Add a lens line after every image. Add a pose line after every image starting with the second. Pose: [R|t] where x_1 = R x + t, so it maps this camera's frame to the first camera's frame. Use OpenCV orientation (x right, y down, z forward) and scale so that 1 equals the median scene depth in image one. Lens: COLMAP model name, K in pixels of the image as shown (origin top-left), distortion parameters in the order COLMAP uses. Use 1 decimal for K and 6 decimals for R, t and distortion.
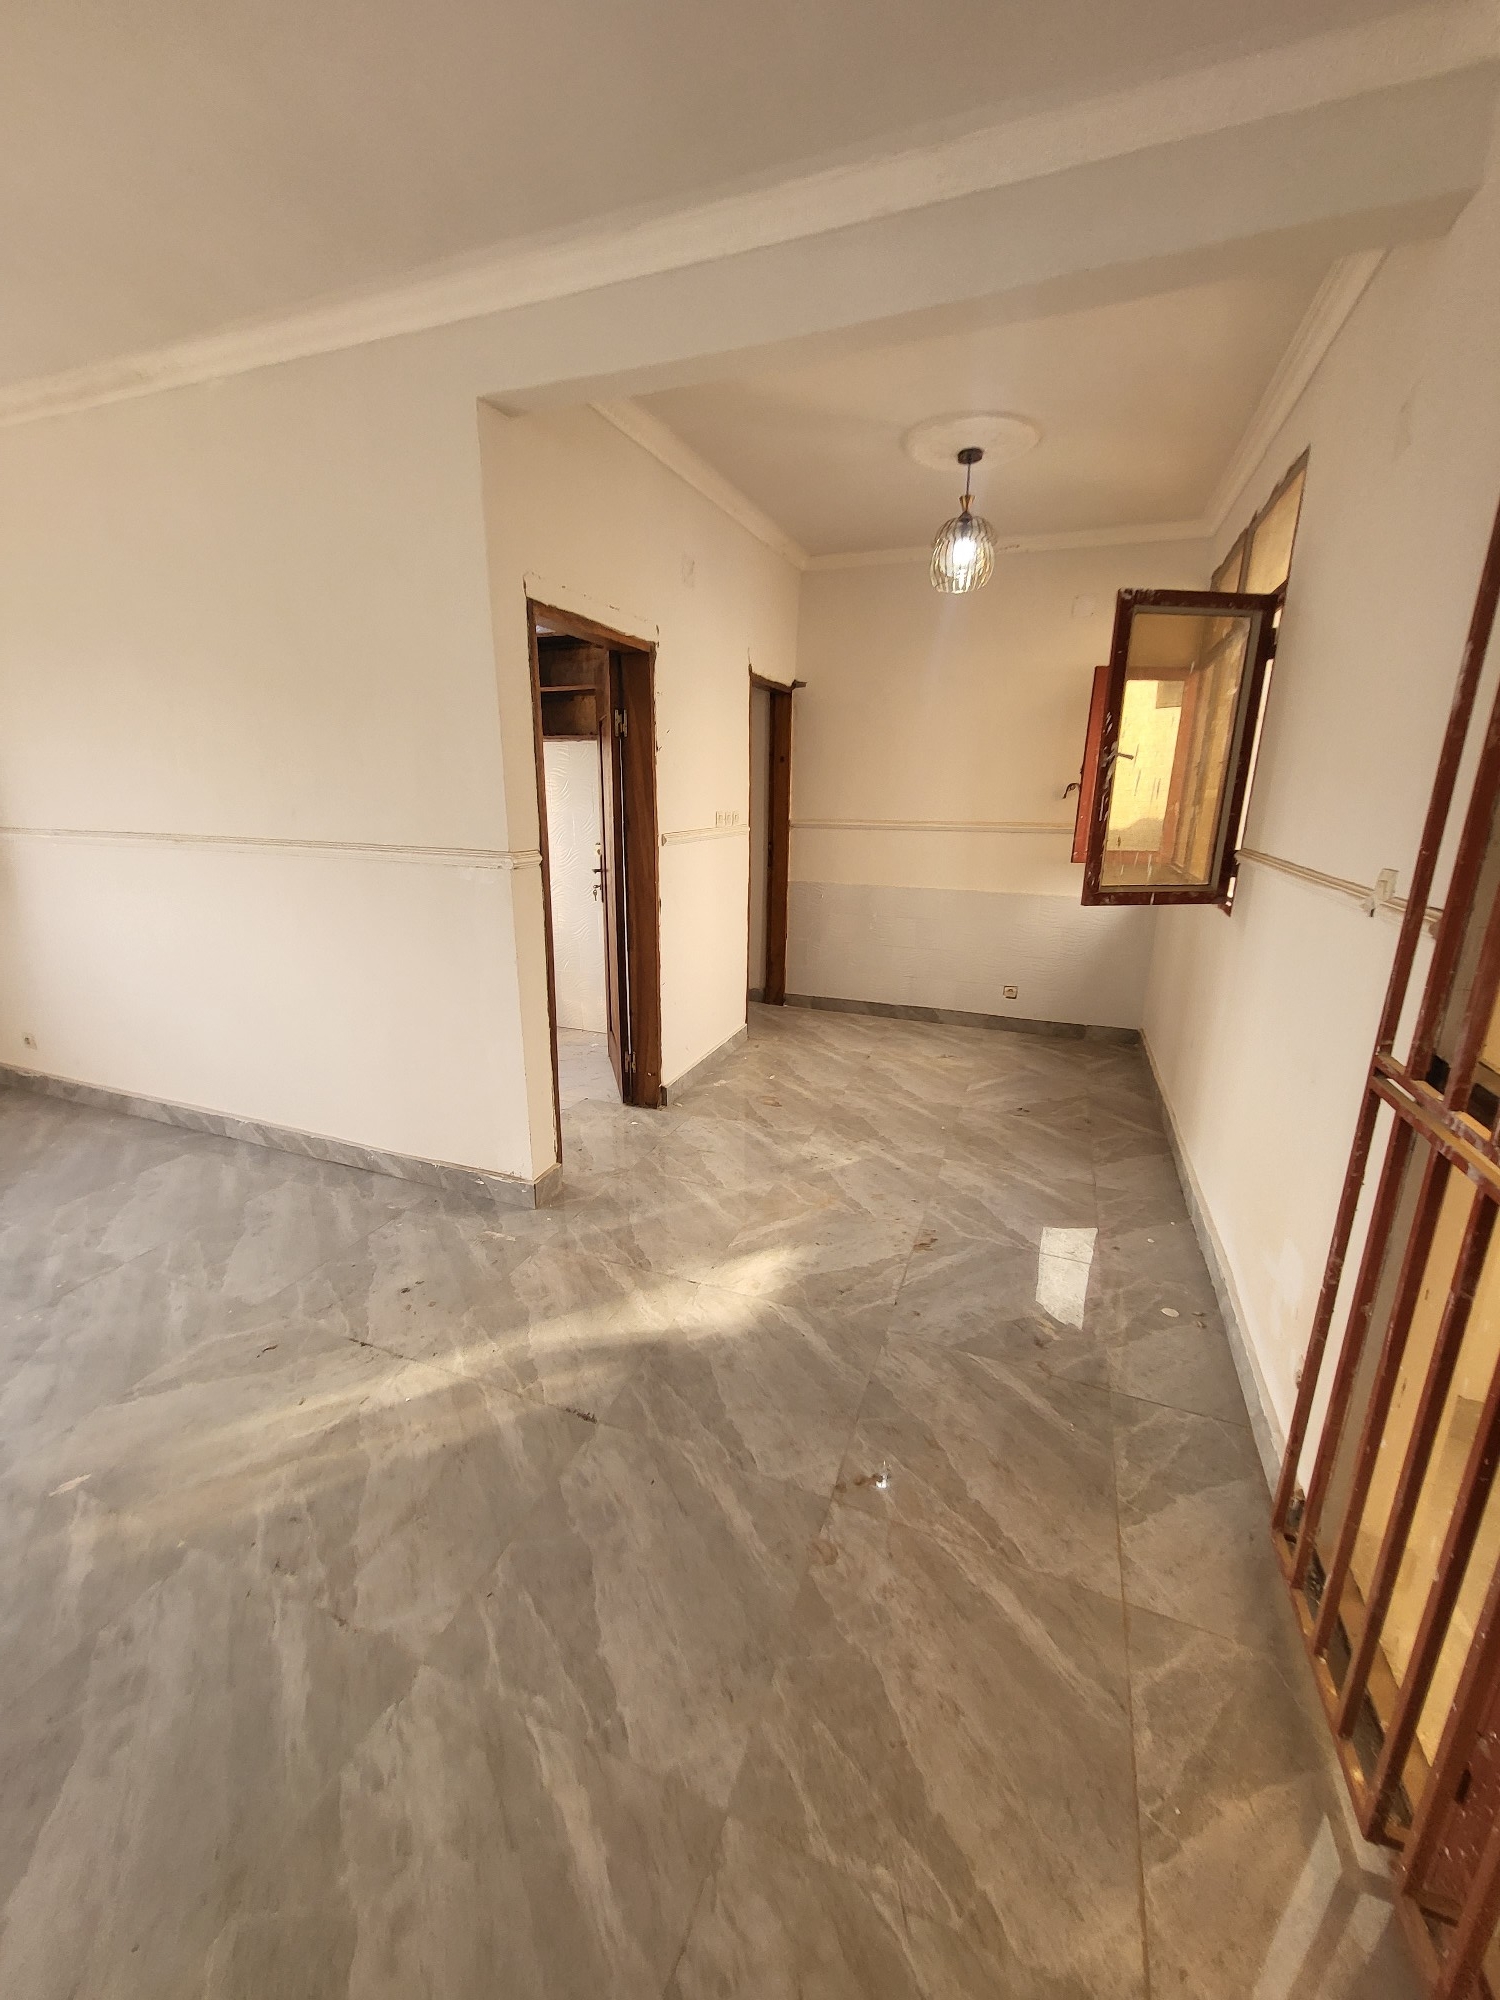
lens RADIAL K [[784.4, 0, 752.6], [0, 784.4, 996.8], [0, 0, 1]] dist [0.009550, -0.004980]
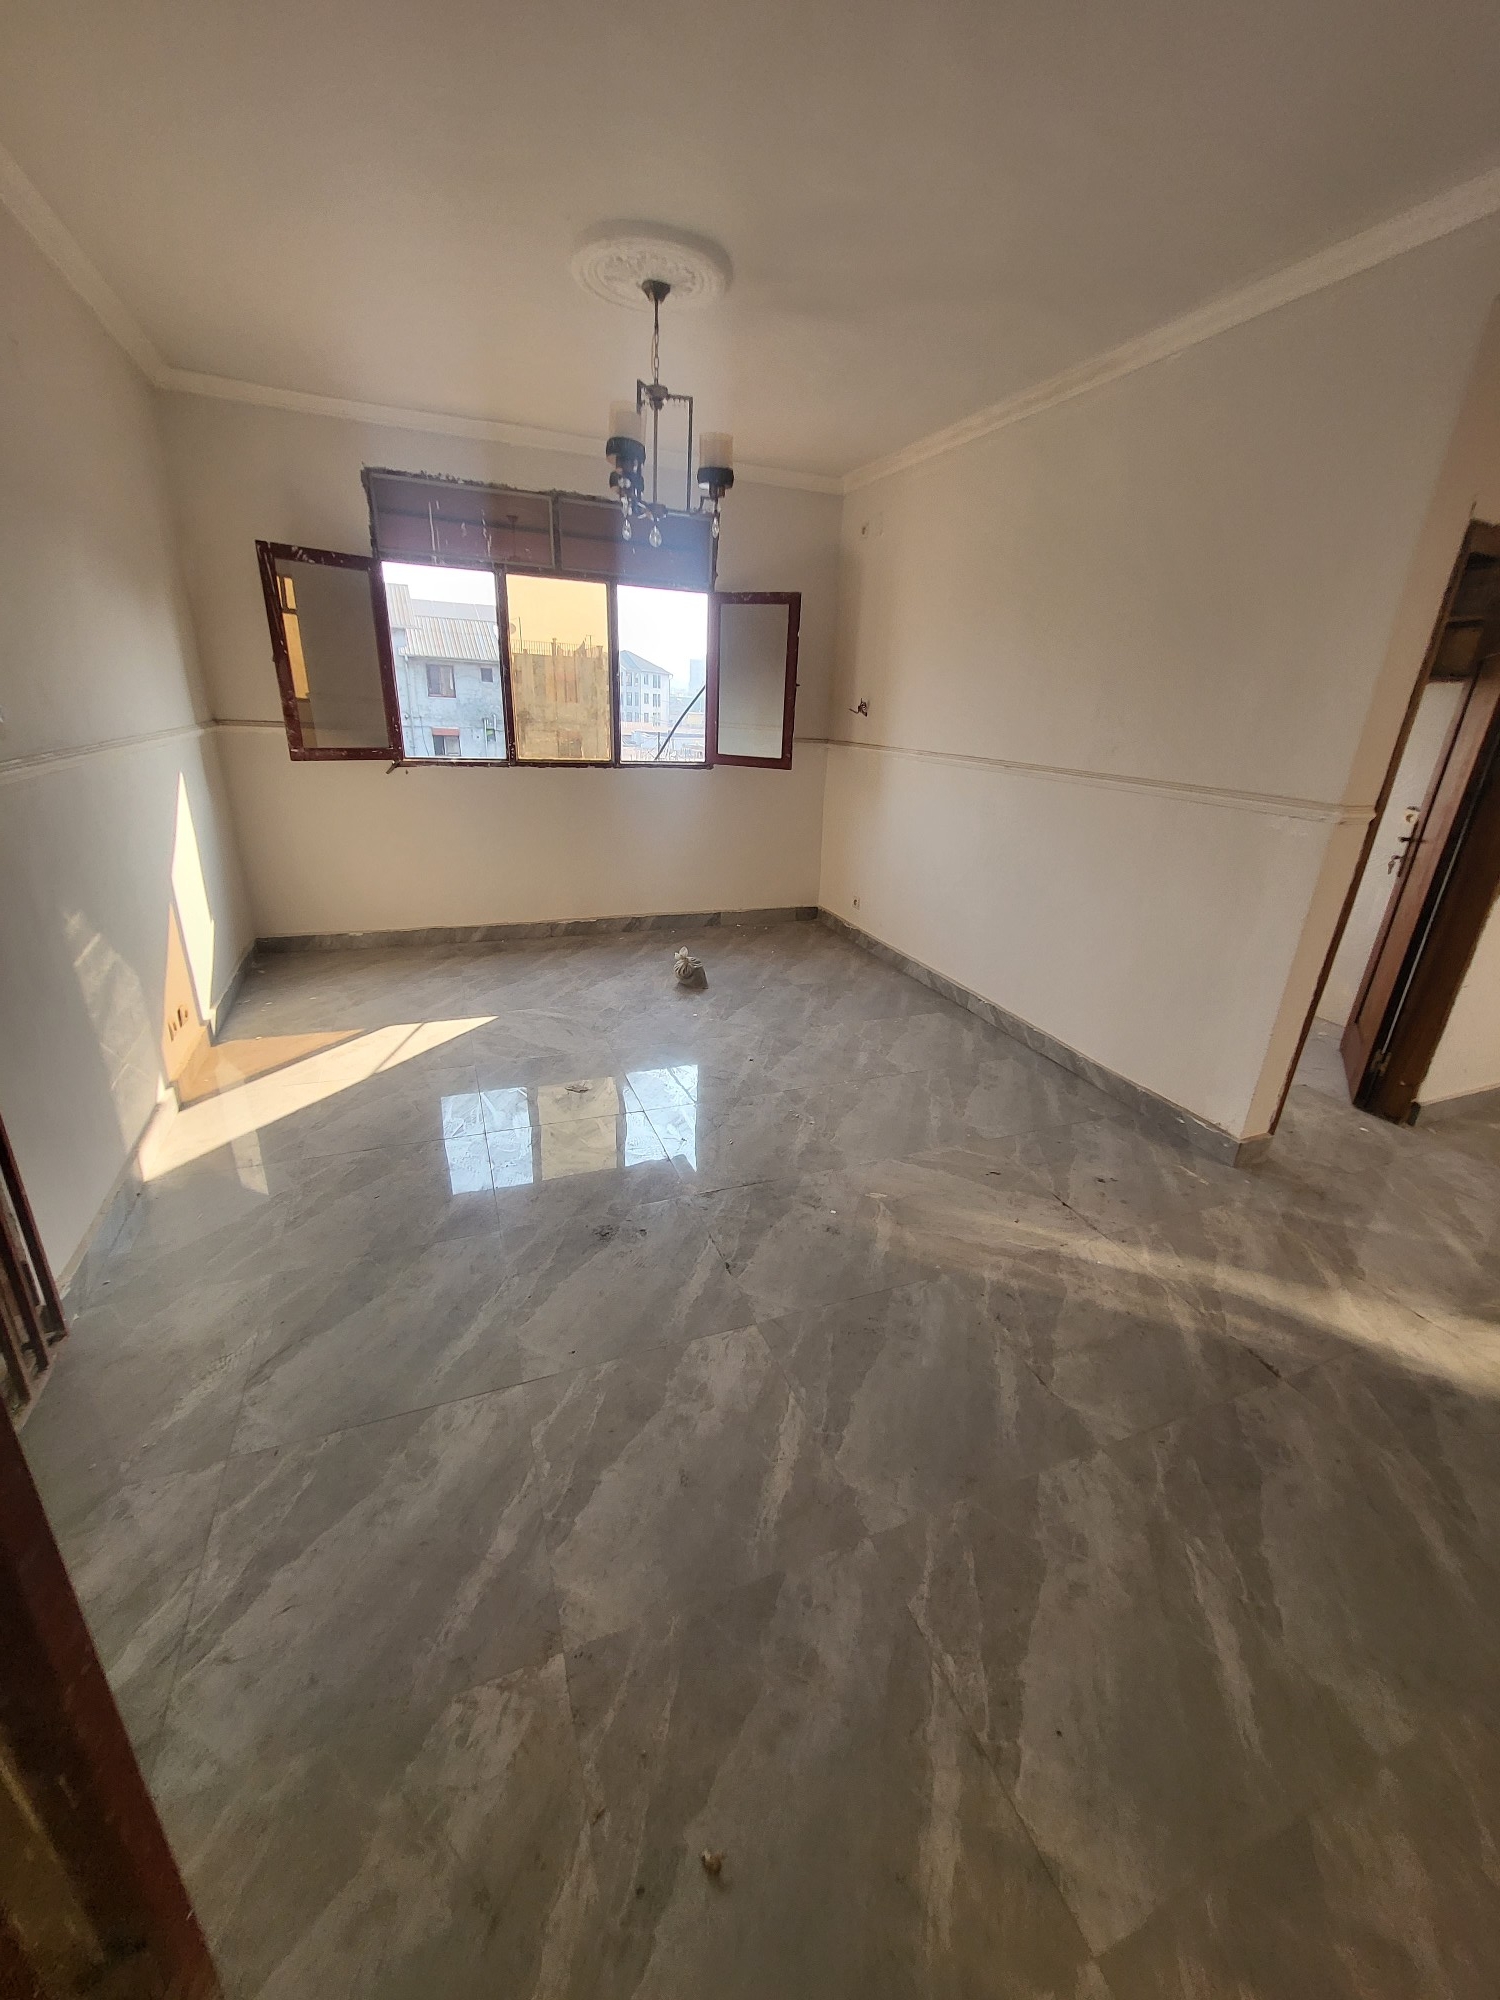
lens RADIAL K [[784.4, 0, 752.6], [0, 784.4, 996.8], [0, 0, 1]] dist [0.009550, -0.004980]
pose [[0.678939, 0.279740, -0.678813, -0.084312], [-0.232176, 0.958926, 0.162956, 0.049036], [0.696517, 0.046967, 0.716001, -0.173445]]
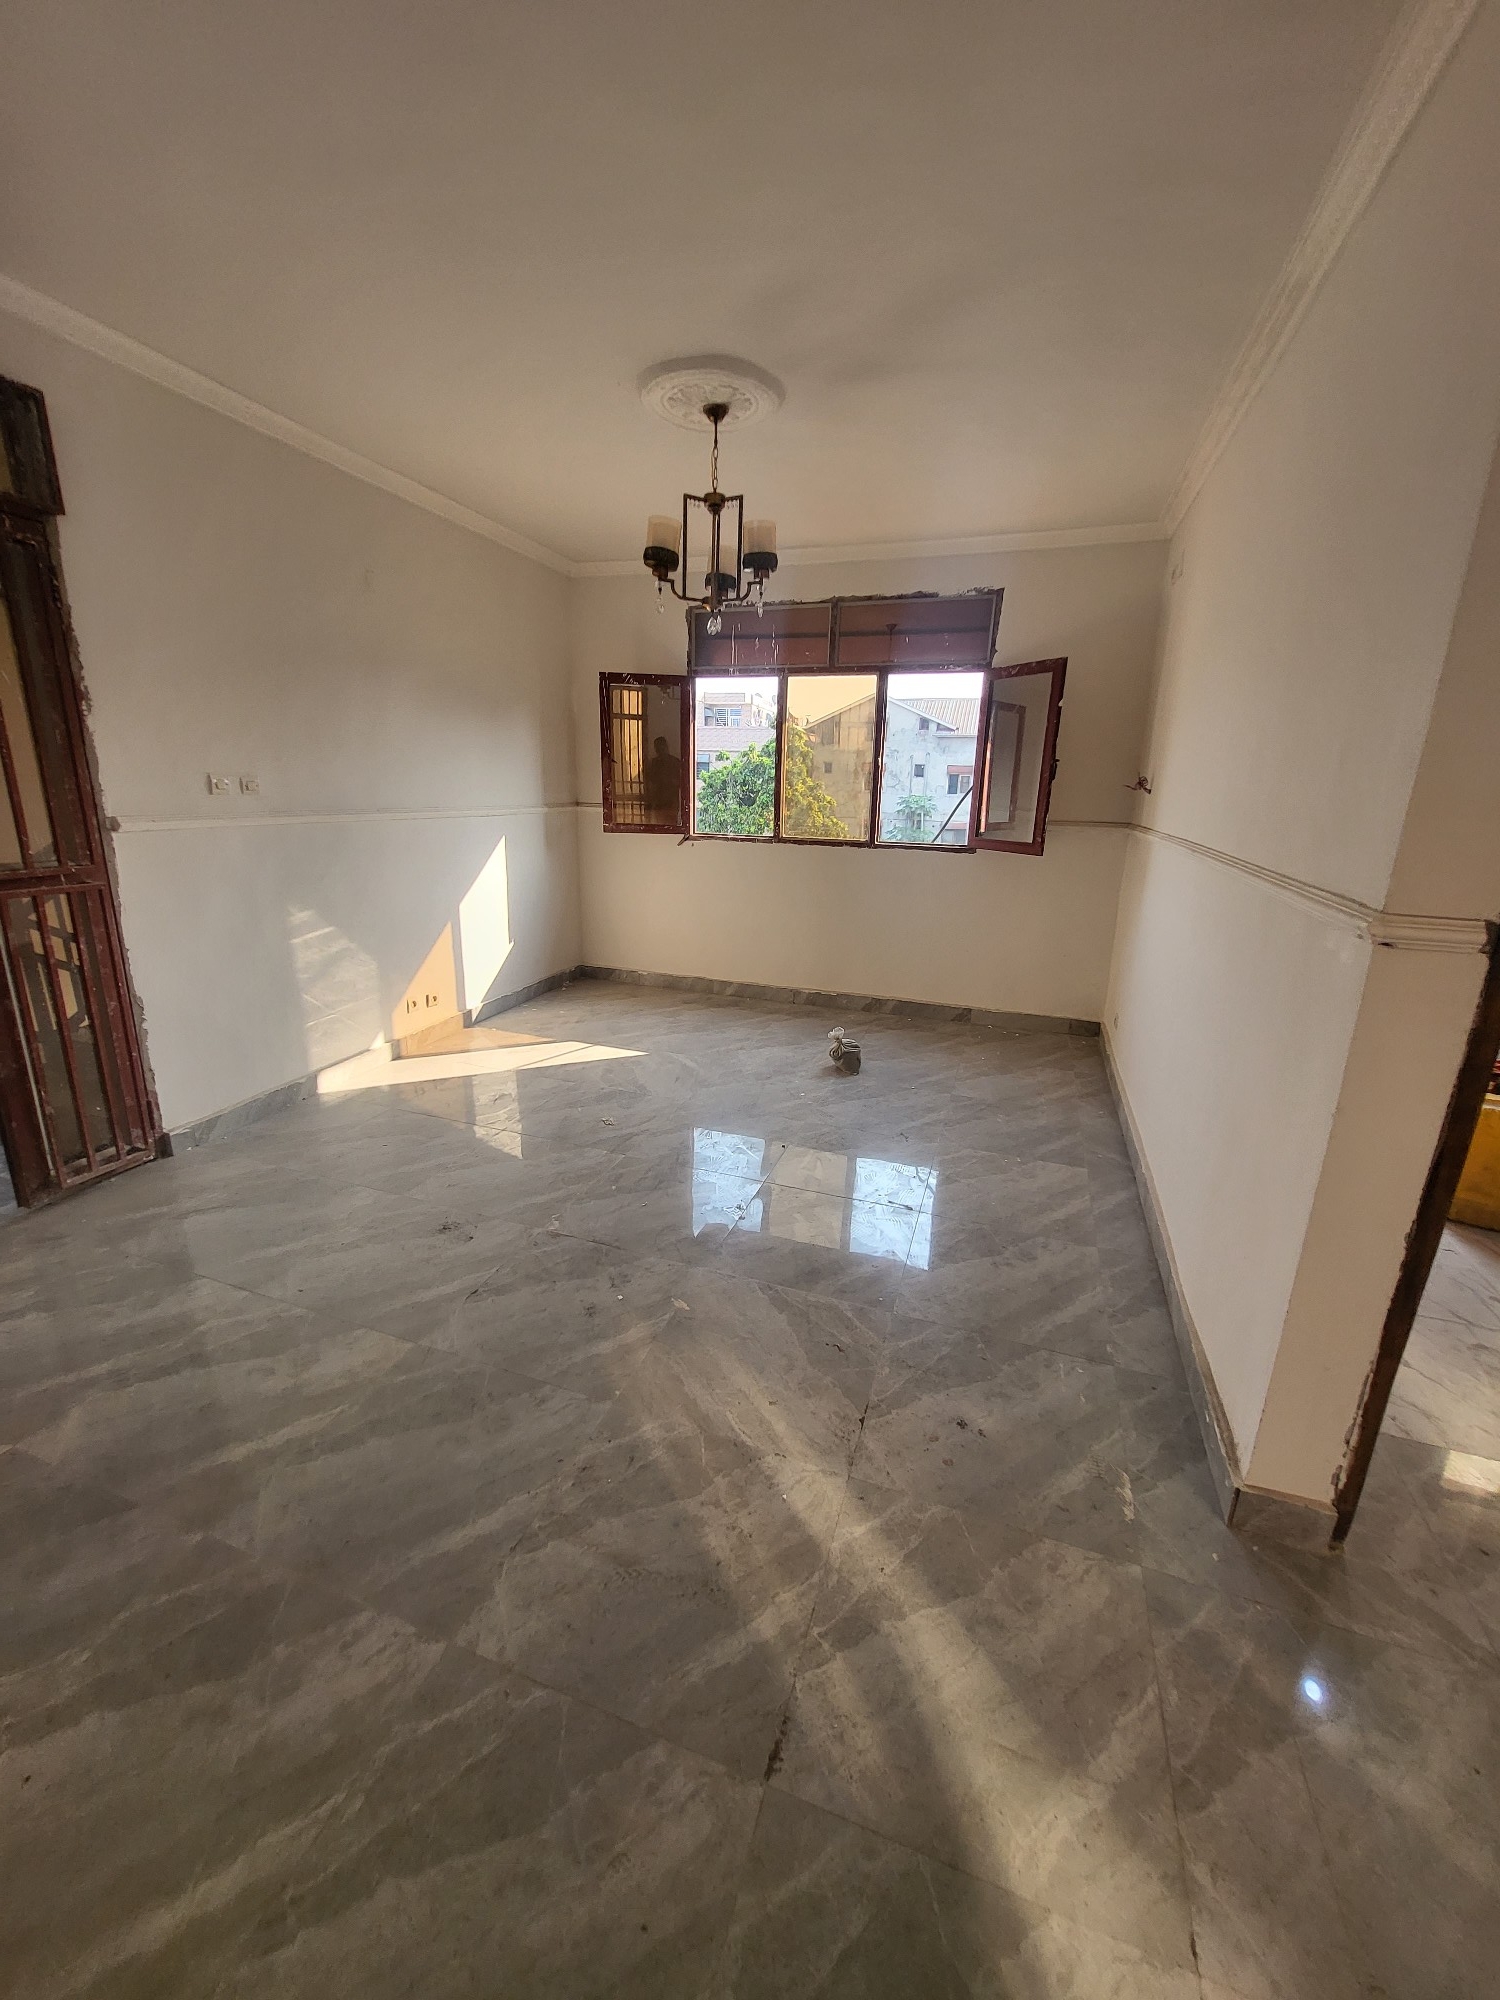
lens RADIAL K [[784.4, 0, 752.6], [0, 784.4, 996.8], [0, 0, 1]] dist [0.009550, -0.004980]
pose [[0.034982, 0.259312, -0.965160, 0.190299], [-0.288379, 0.927290, 0.238686, -0.143269], [0.956877, 0.269982, 0.107219, 0.586888]]
